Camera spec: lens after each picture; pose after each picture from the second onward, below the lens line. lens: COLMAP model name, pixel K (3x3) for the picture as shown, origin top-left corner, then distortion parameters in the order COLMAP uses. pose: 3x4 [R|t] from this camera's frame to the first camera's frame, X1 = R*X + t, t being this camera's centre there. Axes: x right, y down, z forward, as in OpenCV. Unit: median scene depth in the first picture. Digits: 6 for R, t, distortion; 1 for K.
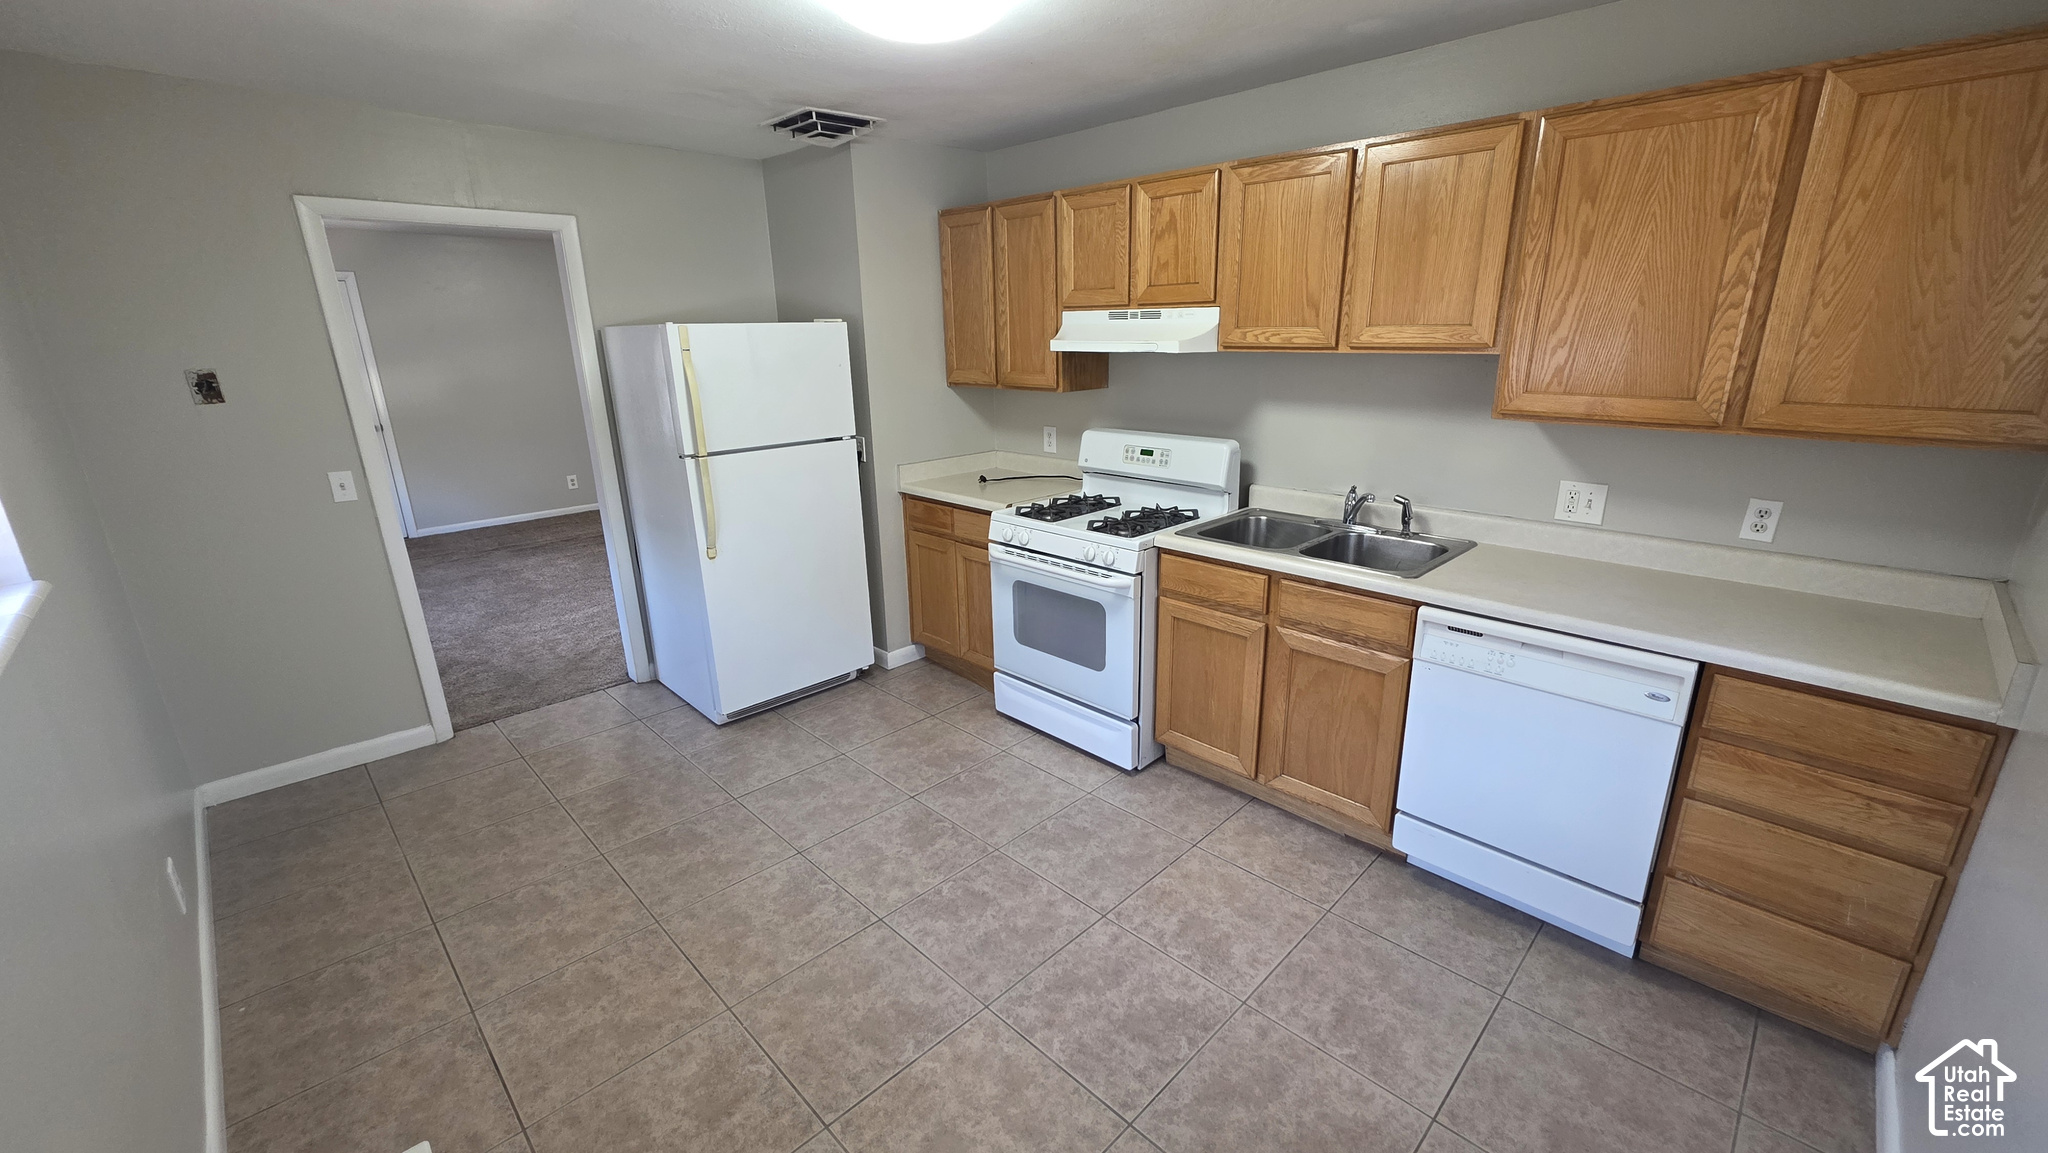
lens RADIAL K [[817.4, 0, 1030.4], [0, 817.4, 579.5], [0, 0, 1]] dist [-0.002033, -0.000047]
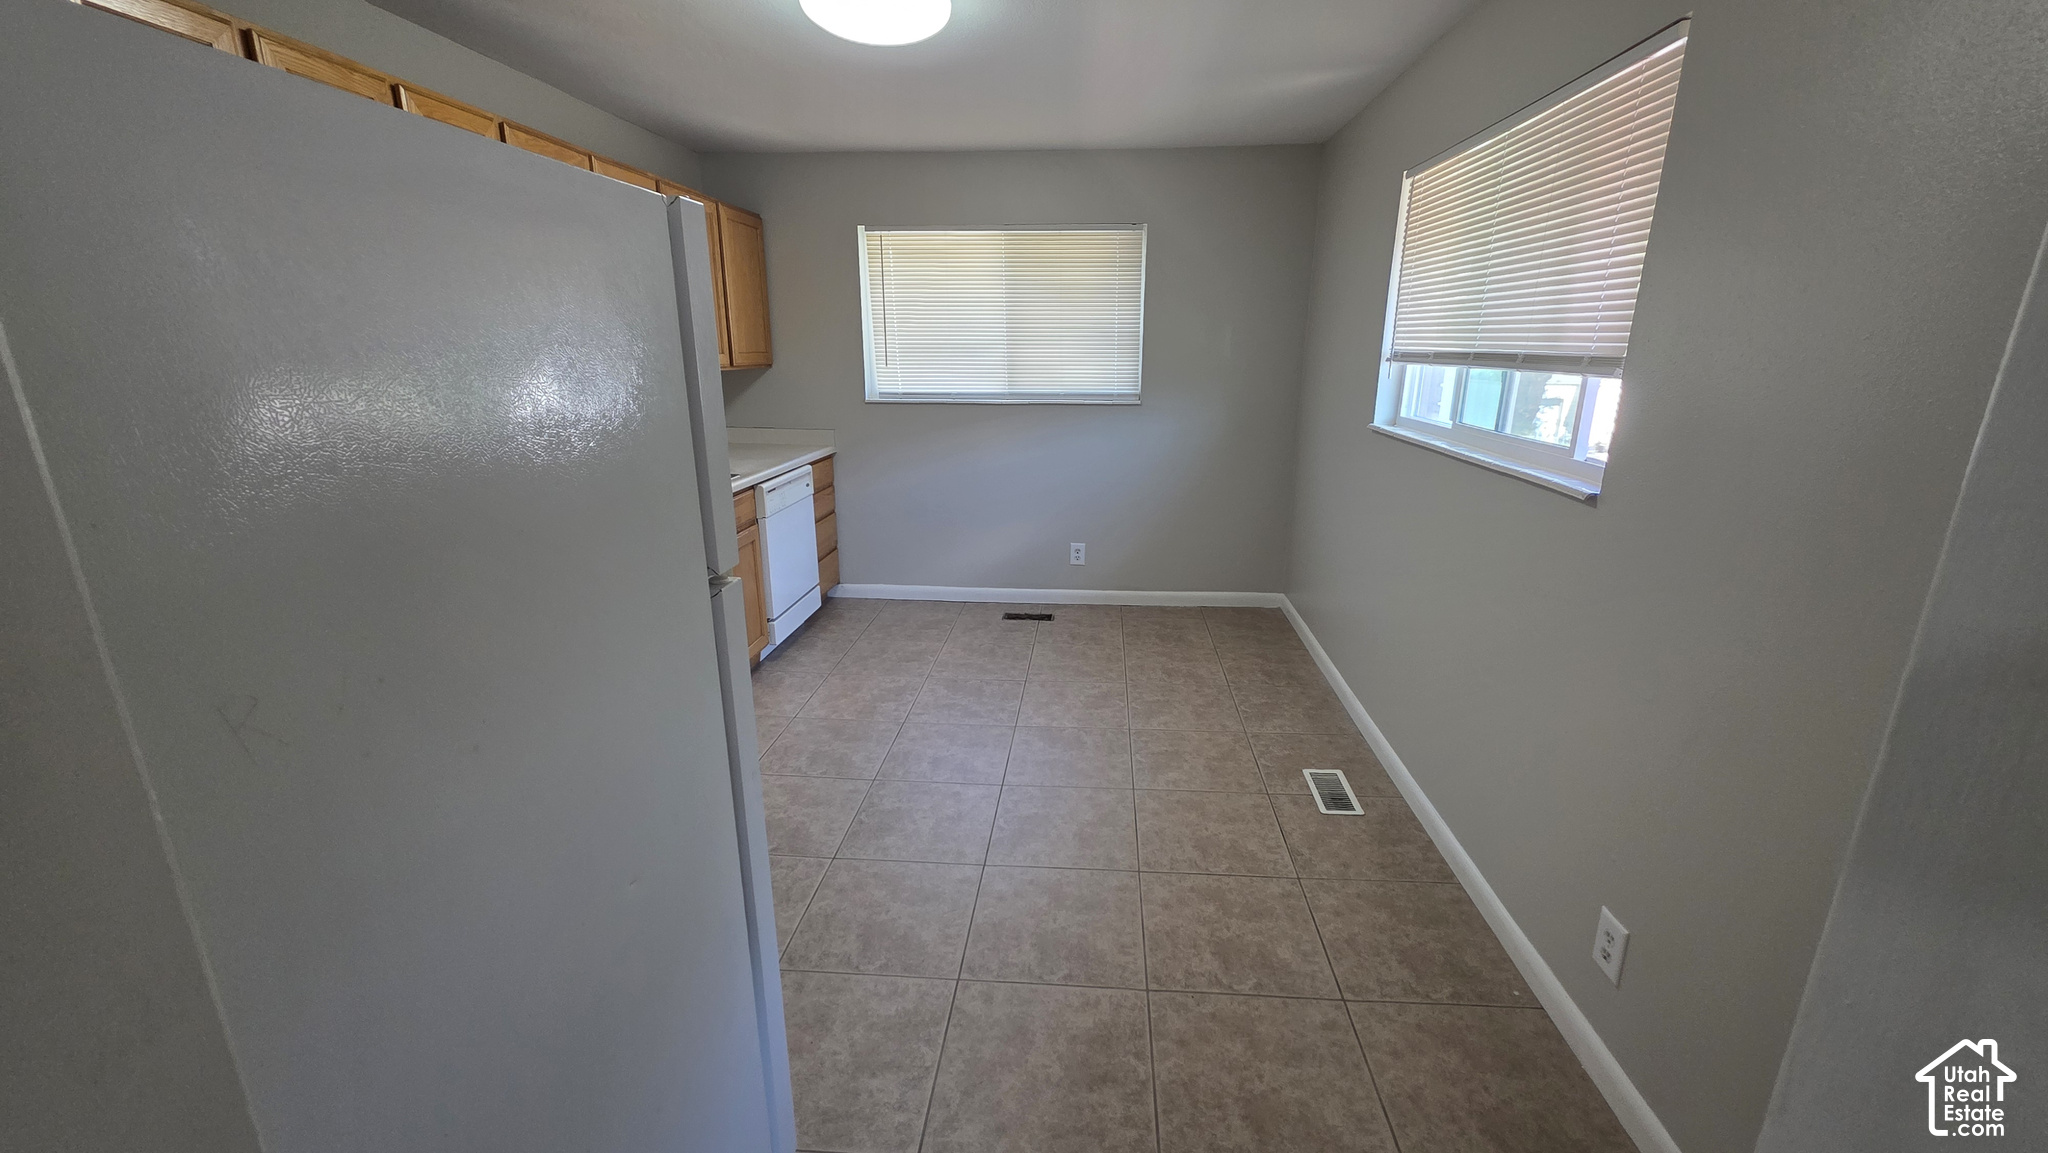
lens RADIAL K [[817.4, 0, 1027.2], [0, 817.4, 577.3], [0, 0, 1]] dist [-0.002033, -0.000047]
pose [[-0.643645, -0.199515, 0.738860, -1.192065], [0.231556, 0.869405, 0.436482, -0.430330], [-0.729454, 0.452027, -0.513389, 1.661782]]
